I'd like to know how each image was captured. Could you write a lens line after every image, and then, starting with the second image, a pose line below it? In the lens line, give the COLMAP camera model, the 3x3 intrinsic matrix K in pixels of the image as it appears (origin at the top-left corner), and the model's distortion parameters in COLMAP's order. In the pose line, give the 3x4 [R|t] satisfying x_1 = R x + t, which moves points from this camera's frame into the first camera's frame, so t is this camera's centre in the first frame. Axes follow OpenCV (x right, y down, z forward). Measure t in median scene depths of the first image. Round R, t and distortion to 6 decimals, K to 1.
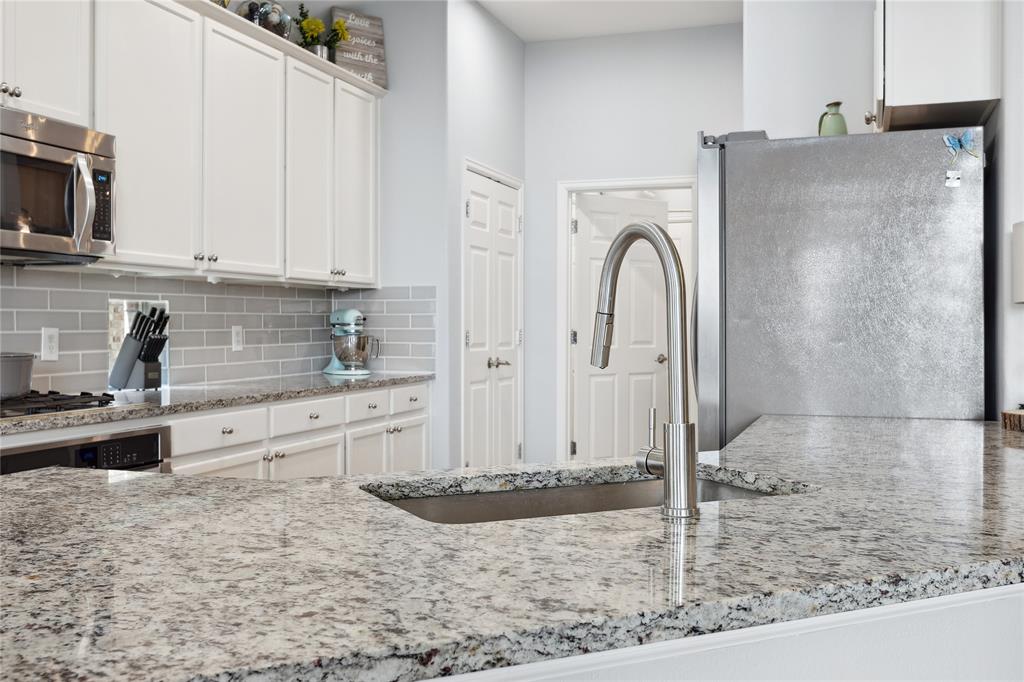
lens RADIAL K [[998.5, 0, 512.9], [0, 998.5, 336.9], [0, 0, 1]] dist [0.013370, 0.000000]
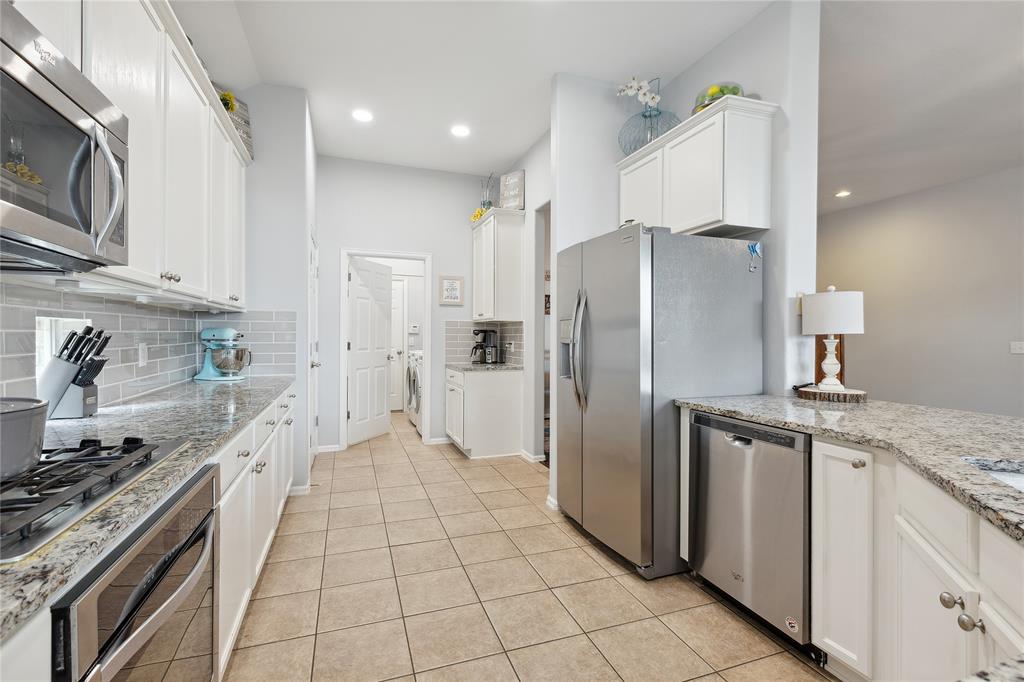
lens RADIAL K [[459.1, 0, 510.9], [0, 459.1, 340.6], [0, 0, 1]] dist [-0.001946, -0.000547]
pose [[0.780617, -0.004340, 0.624994, -0.246582], [0.002320, 0.999989, 0.004046, -0.013402], [-0.625005, -0.001709, 0.780619, 0.329863]]
